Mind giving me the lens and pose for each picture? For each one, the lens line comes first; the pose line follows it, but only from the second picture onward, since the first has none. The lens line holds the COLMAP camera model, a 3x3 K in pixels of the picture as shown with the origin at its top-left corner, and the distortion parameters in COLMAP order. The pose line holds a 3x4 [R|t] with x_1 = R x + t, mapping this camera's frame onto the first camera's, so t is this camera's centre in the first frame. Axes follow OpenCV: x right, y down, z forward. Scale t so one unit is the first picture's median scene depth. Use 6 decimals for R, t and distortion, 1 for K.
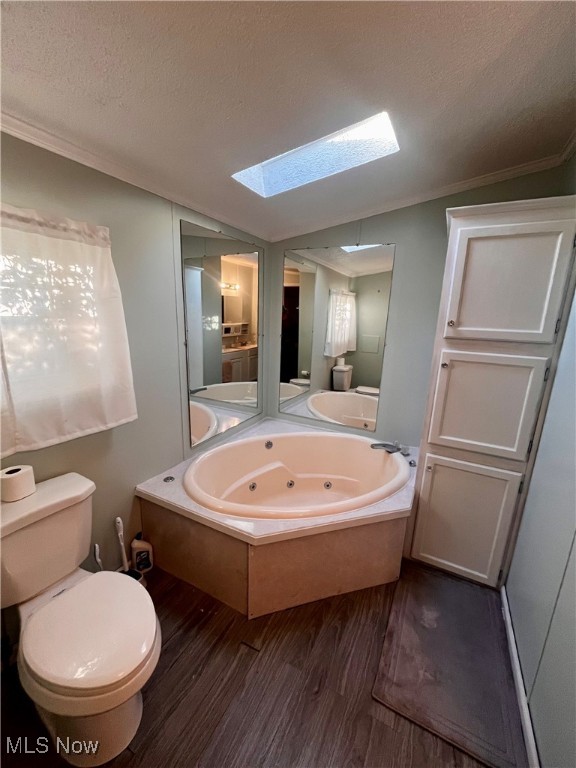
lens RADIAL K [[309.4, 0, 287.8], [0, 309.4, 383.7], [0, 0, 1]] dist [-0.004233, 0.000618]
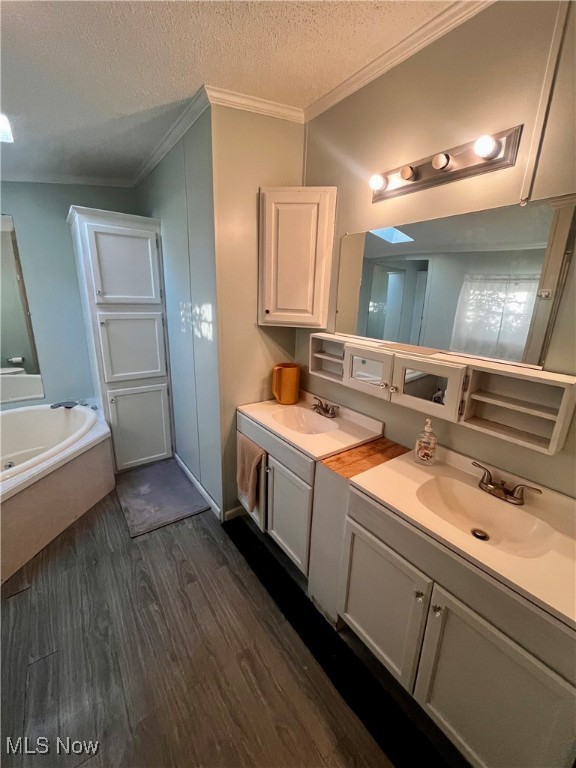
lens RADIAL K [[309.4, 0, 289.8], [0, 309.4, 384.3], [0, 0, 1]] dist [-0.004233, 0.000618]
pose [[0.434975, -0.266053, 0.860240, -0.396409], [0.181363, 0.961659, 0.205715, 0.069774], [-0.881989, 0.066535, 0.466550, -0.375182]]
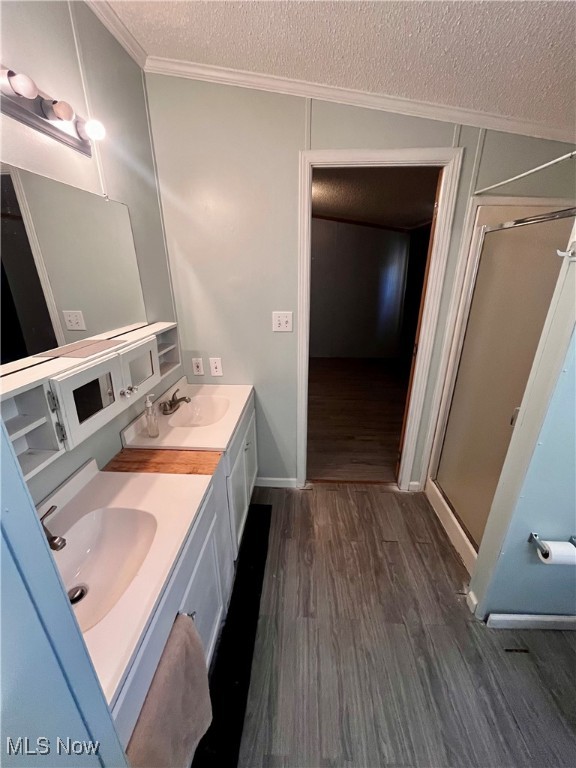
lens RADIAL K [[309.4, 0, 289.7], [0, 309.4, 385.7], [0, 0, 1]] dist [-0.004233, 0.000618]
pose [[-0.905117, 0.117142, -0.408707, 0.418668], [-0.124441, 0.846205, 0.518122, -0.128886], [0.406544, 0.519821, -0.751337, 0.480423]]
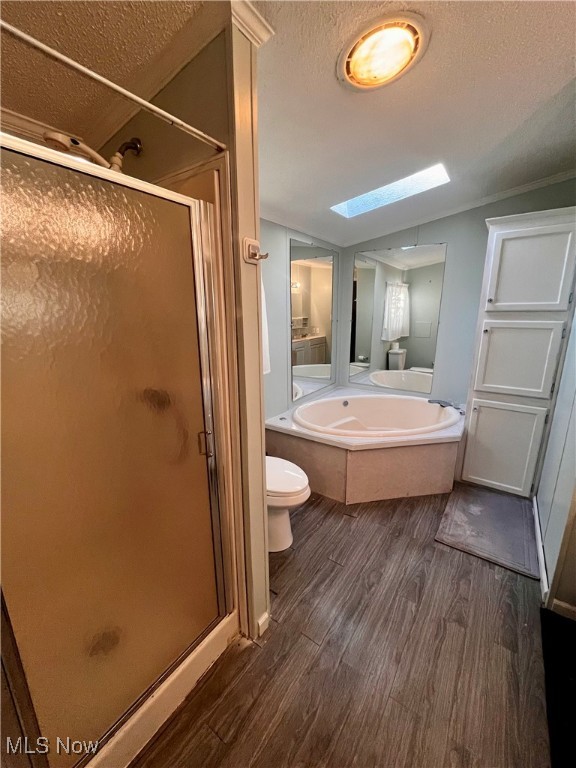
lens RADIAL K [[309.4, 0, 288.6], [0, 309.4, 384.5], [0, 0, 1]] dist [-0.004233, 0.000618]
pose [[0.990674, -0.011205, -0.135789, -0.183741], [0.012567, 0.999879, 0.009180, 0.155730], [0.135670, -0.010801, 0.990695, -0.496342]]
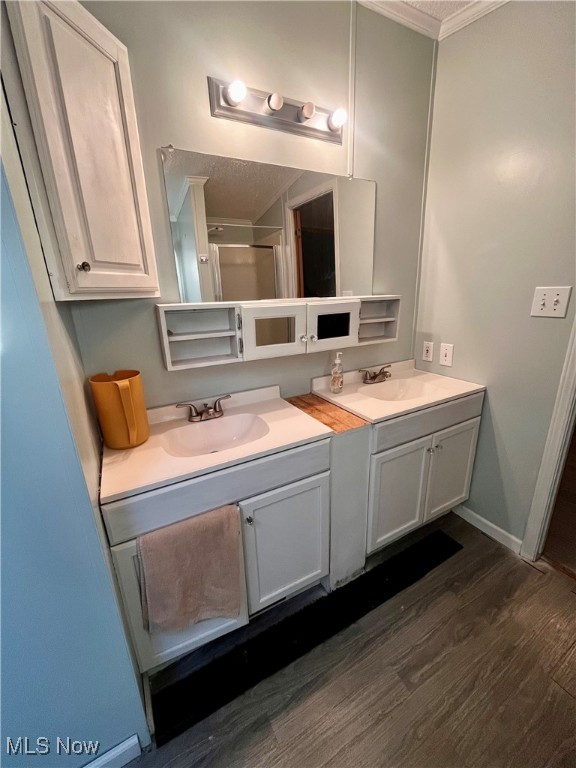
lens RADIAL K [[309.4, 0, 287.3], [0, 309.4, 384.5], [0, 0, 1]] dist [-0.004233, 0.000618]
pose [[-0.833450, -0.173264, 0.524729, 0.043796], [0.122968, 0.867611, 0.481799, -0.003222], [-0.538739, 0.466080, -0.701805, 0.481209]]
